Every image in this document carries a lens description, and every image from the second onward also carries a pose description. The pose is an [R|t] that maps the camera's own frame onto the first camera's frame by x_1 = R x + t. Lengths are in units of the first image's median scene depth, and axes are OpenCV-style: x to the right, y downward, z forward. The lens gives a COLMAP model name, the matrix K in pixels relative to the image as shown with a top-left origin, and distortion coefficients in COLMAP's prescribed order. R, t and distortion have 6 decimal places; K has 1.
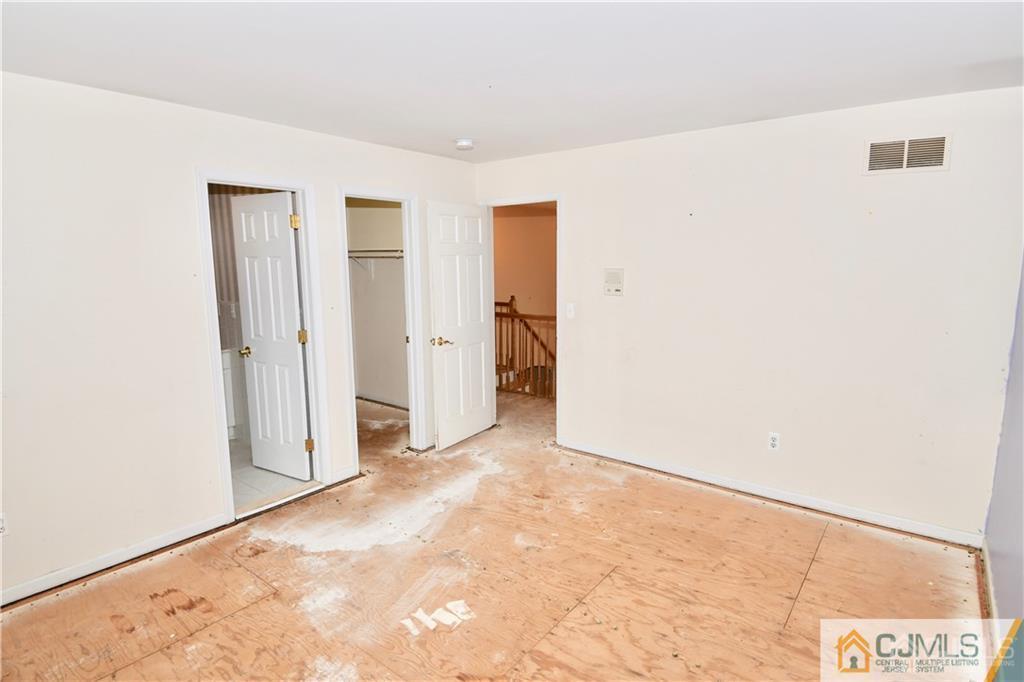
lens RADIAL K [[549.6, 0, 508.6], [0, 549.6, 340.9], [0, 0, 1]] dist [-0.003729, -0.002151]
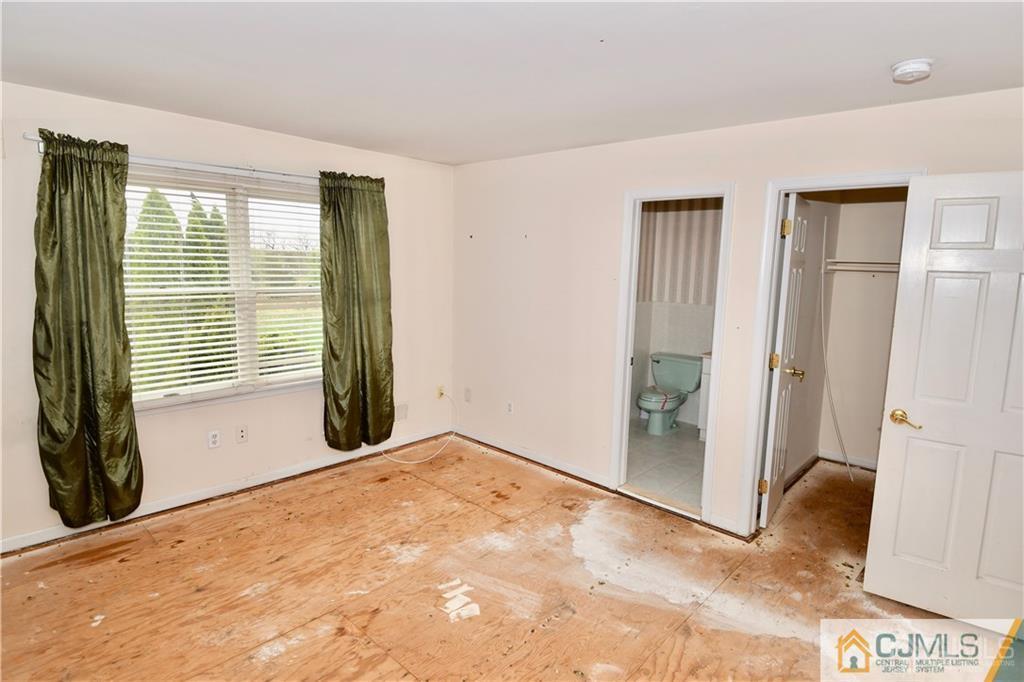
lens RADIAL K [[549.6, 0, 508.5], [0, 549.6, 333.7], [0, 0, 1]] dist [-0.003729, -0.002151]
pose [[-0.096542, 0.134138, -0.986249, 0.691598], [-0.180045, 0.972178, 0.149848, -0.141463], [0.978909, 0.192036, -0.069705, 0.881140]]
